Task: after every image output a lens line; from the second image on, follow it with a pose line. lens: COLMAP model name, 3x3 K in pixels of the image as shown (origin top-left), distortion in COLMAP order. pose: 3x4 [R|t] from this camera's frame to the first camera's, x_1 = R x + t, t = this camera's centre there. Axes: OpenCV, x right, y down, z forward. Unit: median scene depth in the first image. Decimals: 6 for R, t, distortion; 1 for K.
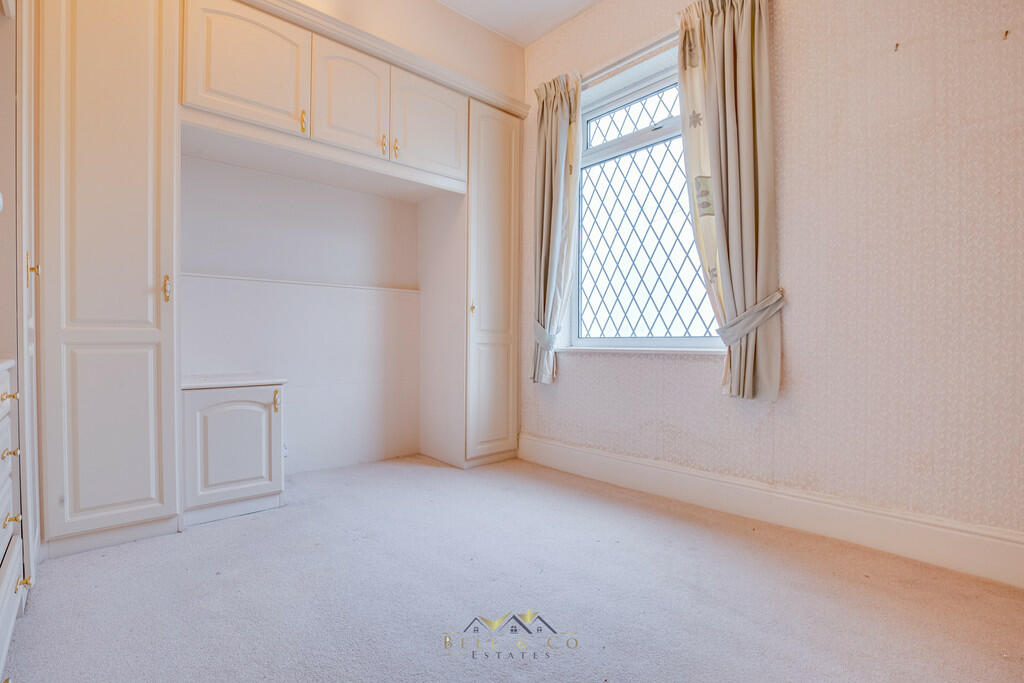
lens RADIAL K [[494.2, 0, 511.6], [0, 494.2, 338.7], [0, 0, 1]] dist [-0.000723, -0.000070]
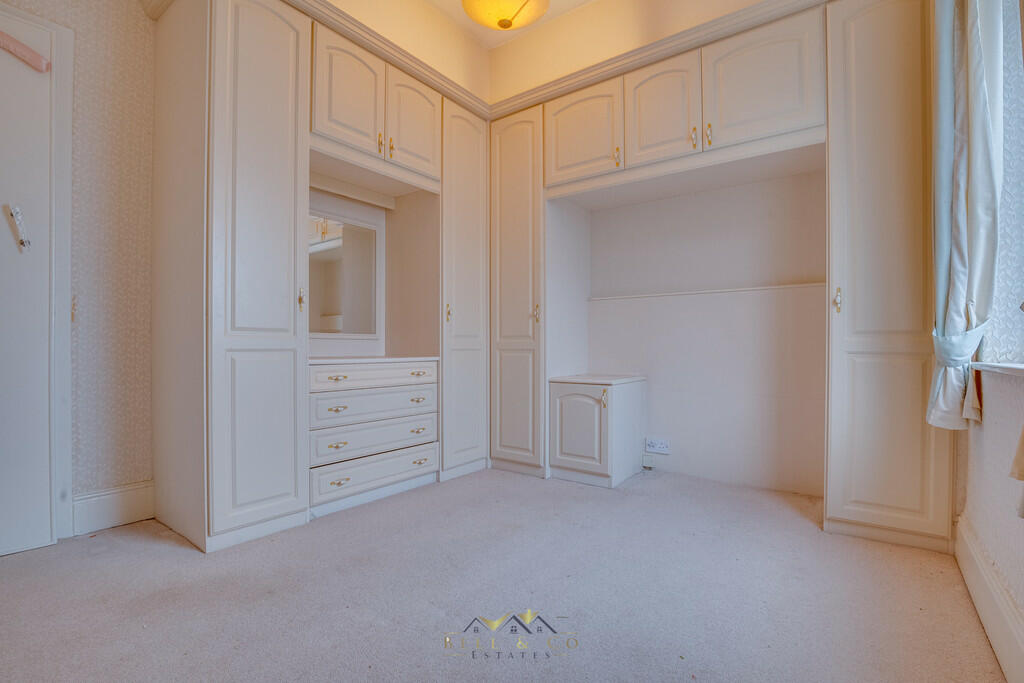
lens RADIAL K [[473.5, 0, 512.0], [0, 473.5, 341.5], [0, 0, 1]] dist [-0.001153, -0.000120]
pose [[0.211169, -0.015762, -0.977322, 0.603785], [0.000287, 0.999871, -0.016063, 0.006304], [0.977450, 0.003111, 0.211146, 0.536085]]
